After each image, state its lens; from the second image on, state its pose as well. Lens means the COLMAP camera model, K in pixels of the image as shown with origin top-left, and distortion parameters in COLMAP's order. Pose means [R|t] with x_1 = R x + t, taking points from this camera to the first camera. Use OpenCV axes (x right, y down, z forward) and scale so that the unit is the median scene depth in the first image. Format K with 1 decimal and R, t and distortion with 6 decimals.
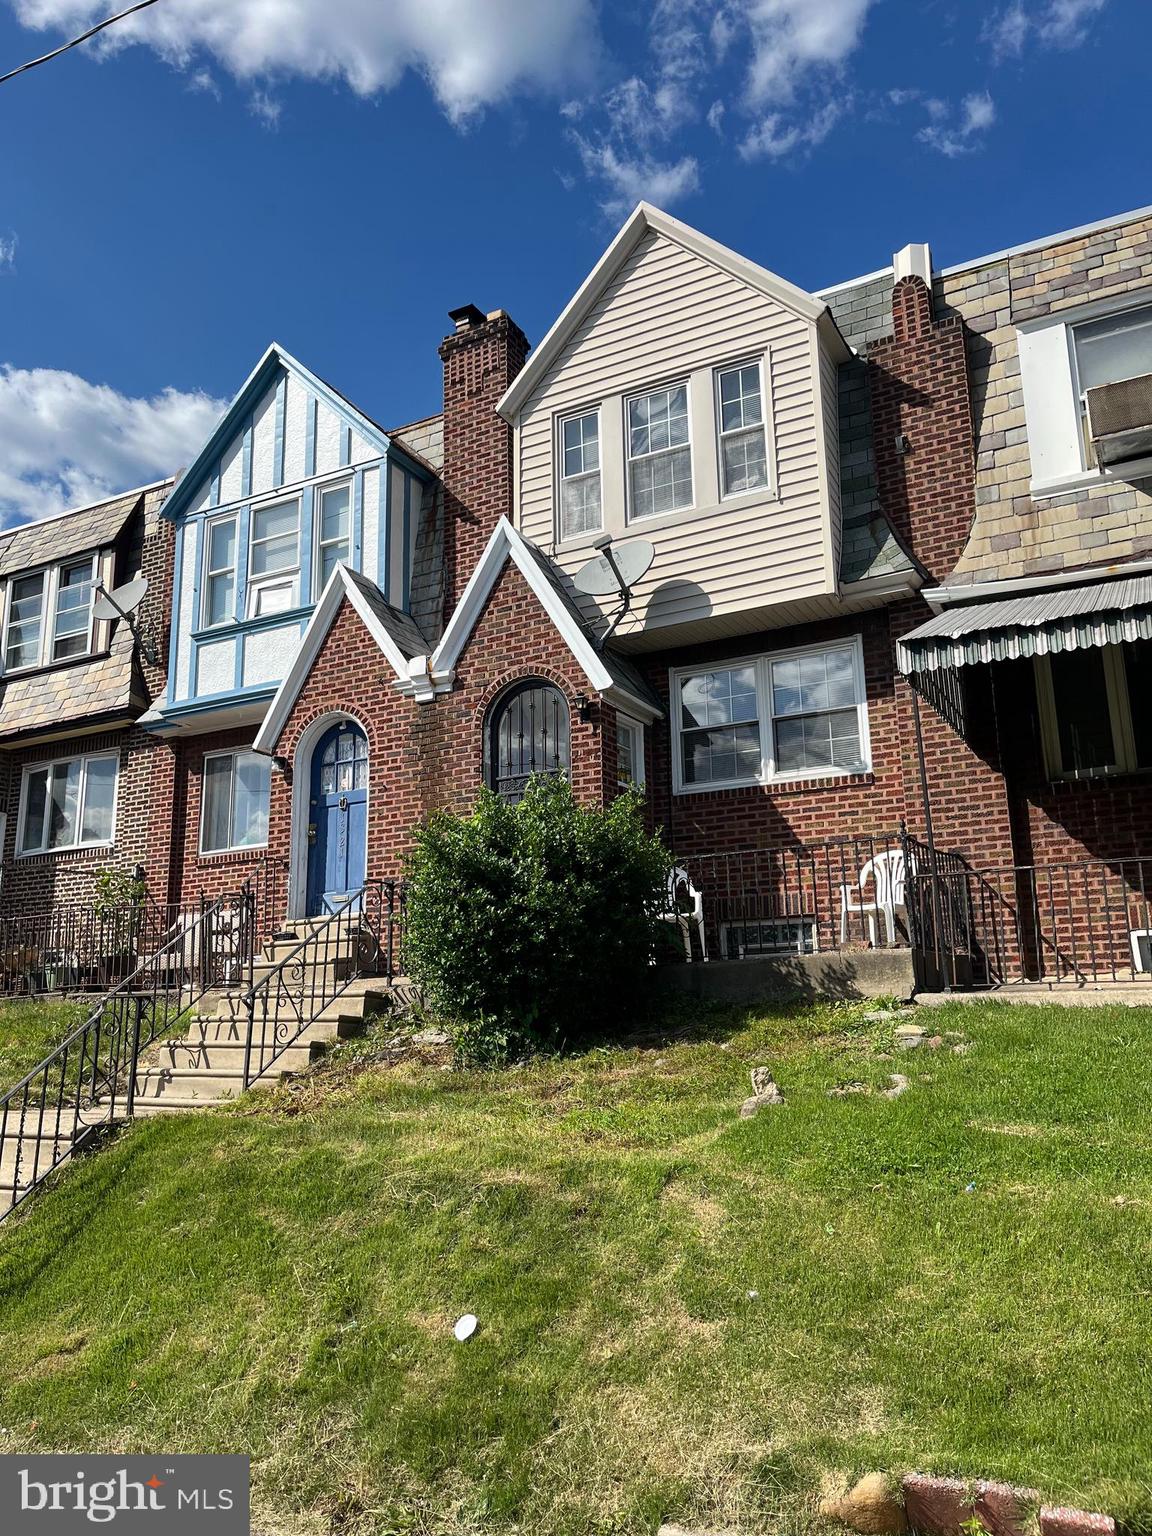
lens RADIAL K [[1160.1, 0, 568.5], [0, 1160.1, 759.0], [0, 0, 1]] dist [0.046221, -0.063017]
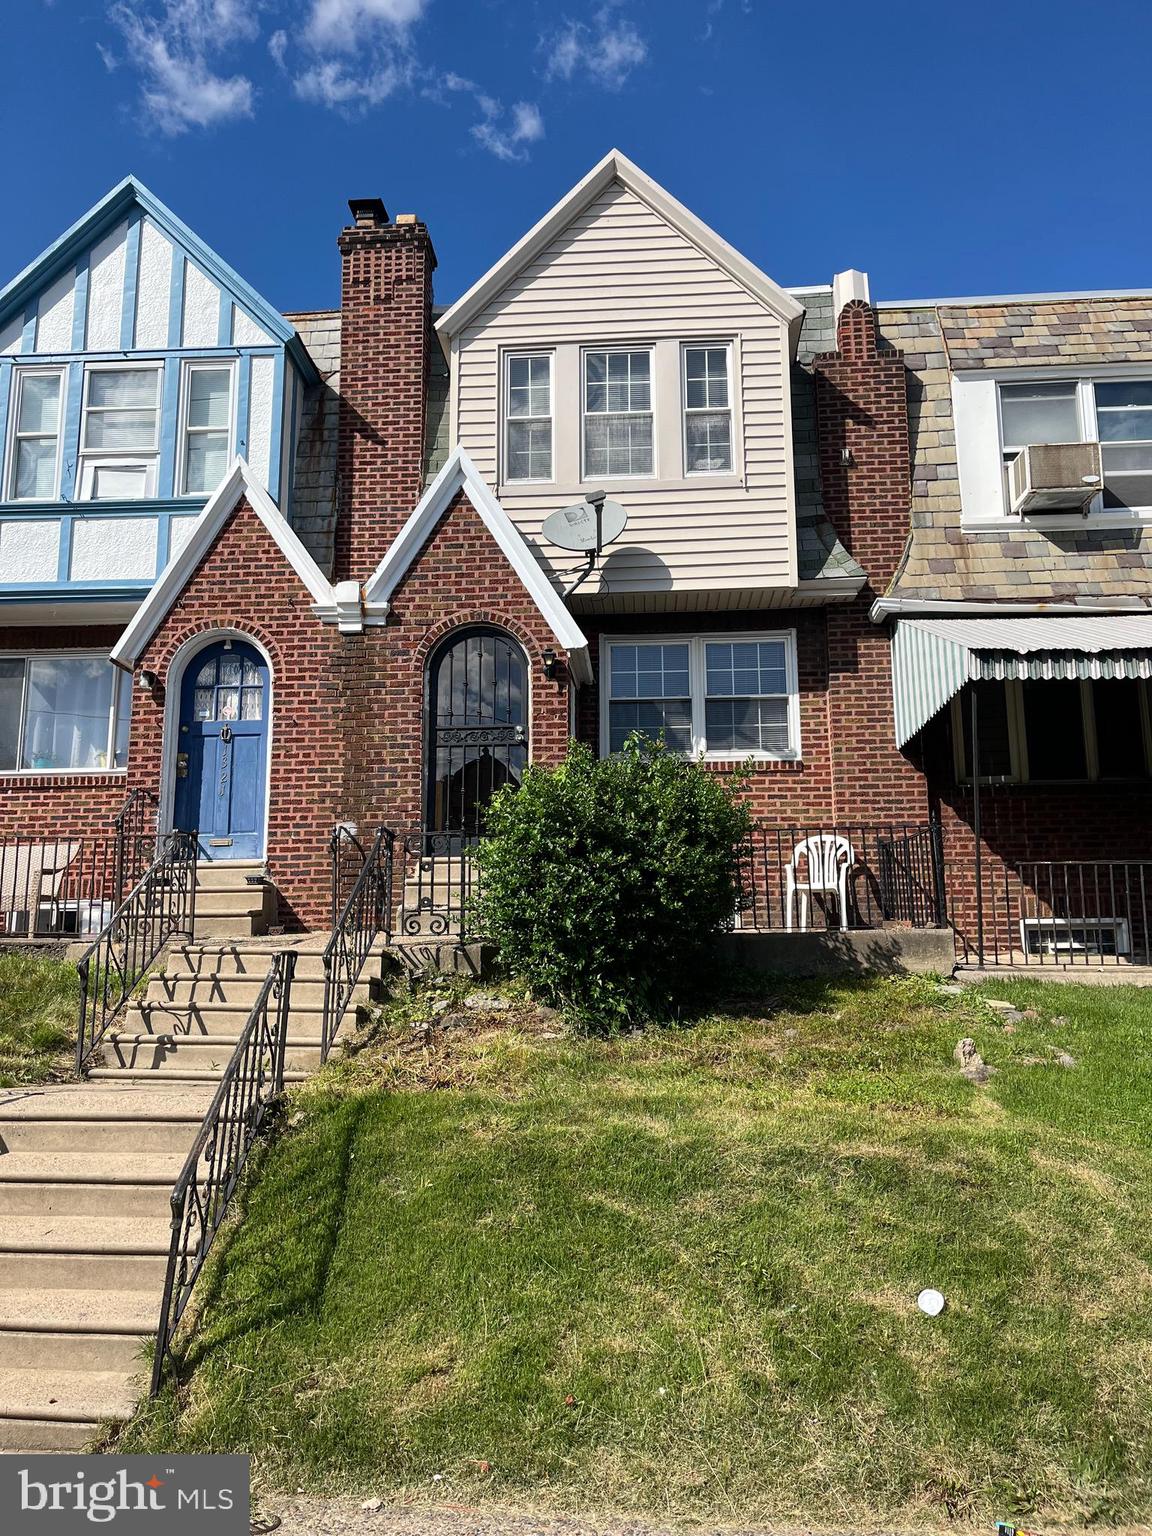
lens RADIAL K [[1160.1, 0, 569.3], [0, 1160.1, 770.5], [0, 0, 1]] dist [0.046221, -0.063017]
pose [[0.911382, 0.093406, 0.400823, -0.343211], [-0.109903, 0.993774, 0.018310, 0.023479], [-0.396617, -0.060739, 0.915973, 0.103763]]
